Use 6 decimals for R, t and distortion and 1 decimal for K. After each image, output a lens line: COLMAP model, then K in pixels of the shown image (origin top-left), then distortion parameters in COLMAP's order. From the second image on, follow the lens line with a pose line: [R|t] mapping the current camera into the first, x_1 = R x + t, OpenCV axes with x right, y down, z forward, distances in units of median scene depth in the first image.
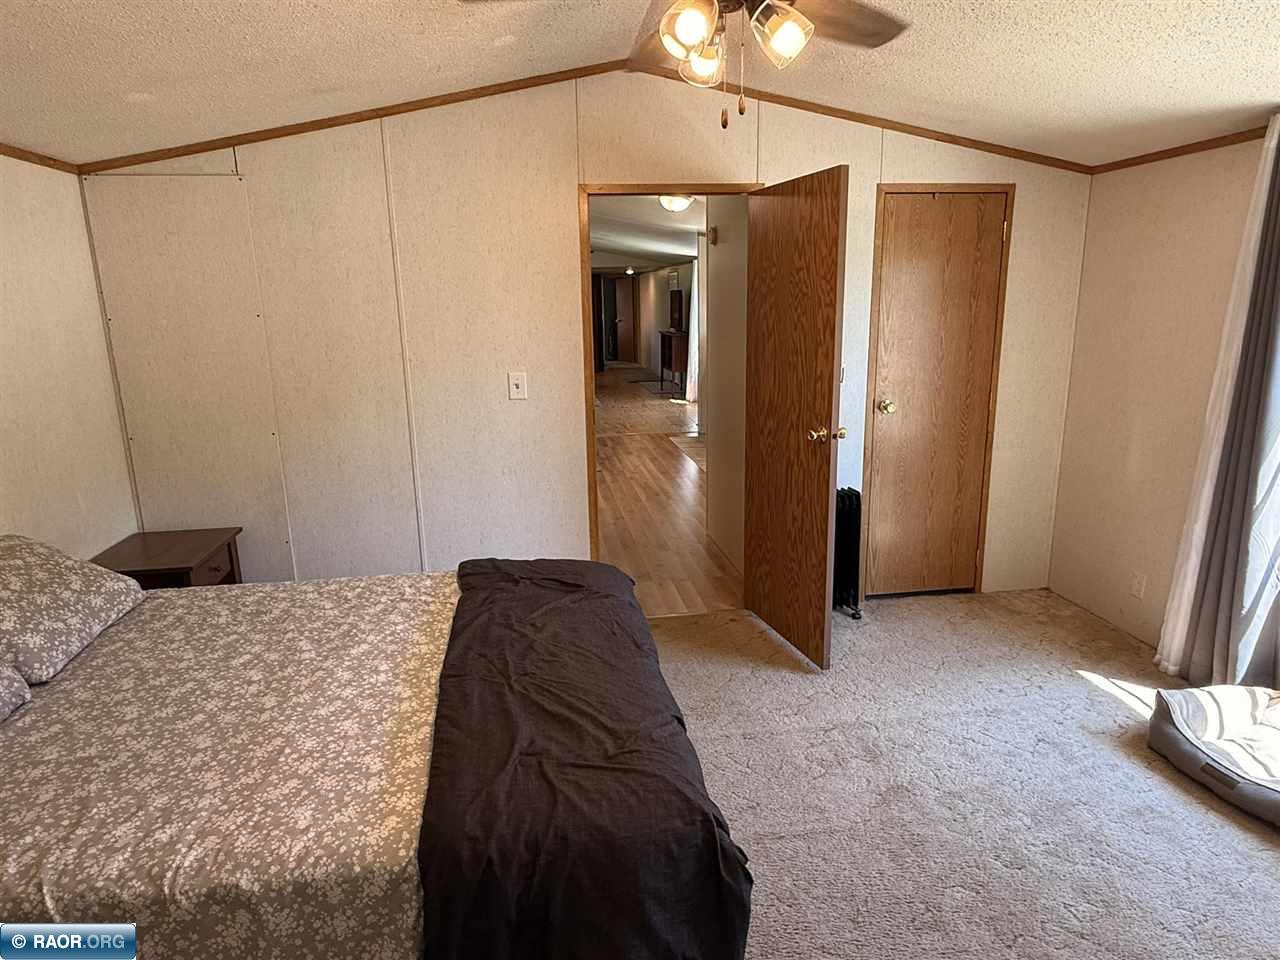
lens RADIAL K [[784.1, 0, 640.0], [0, 784.1, 480.0], [0, 0, 1]] dist [-0.003357, 0.002331]
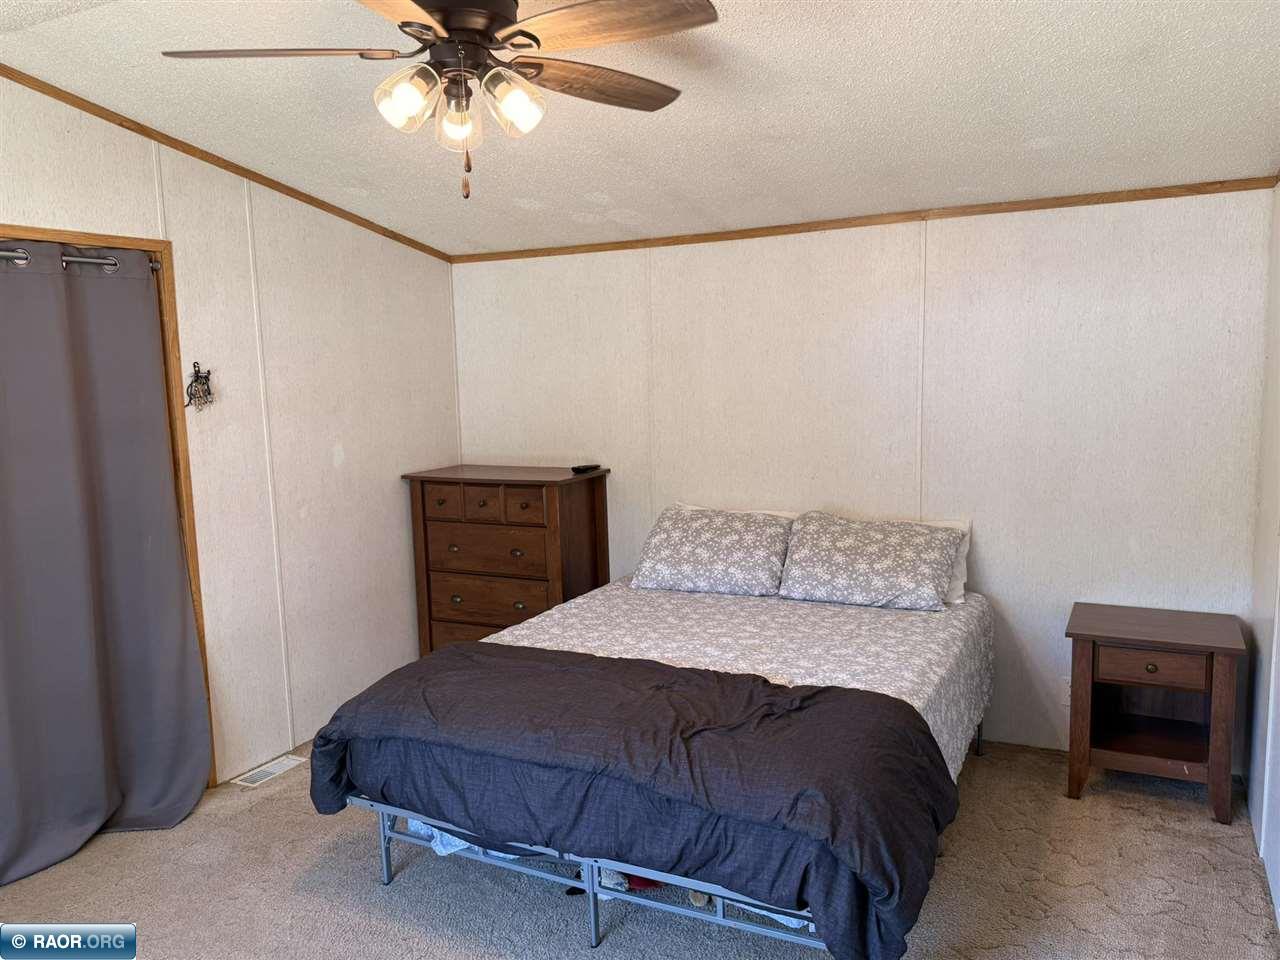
lens RADIAL K [[950.0, 0, 640.0], [0, 950.0, 480.0], [0, 0, 1]] dist [0.008369, -0.004340]
pose [[-0.593562, 0.136652, -0.793101, 0.919428], [-0.141551, 0.952389, 0.270035, -0.456166], [0.792242, 0.272547, -0.545959, 1.848194]]
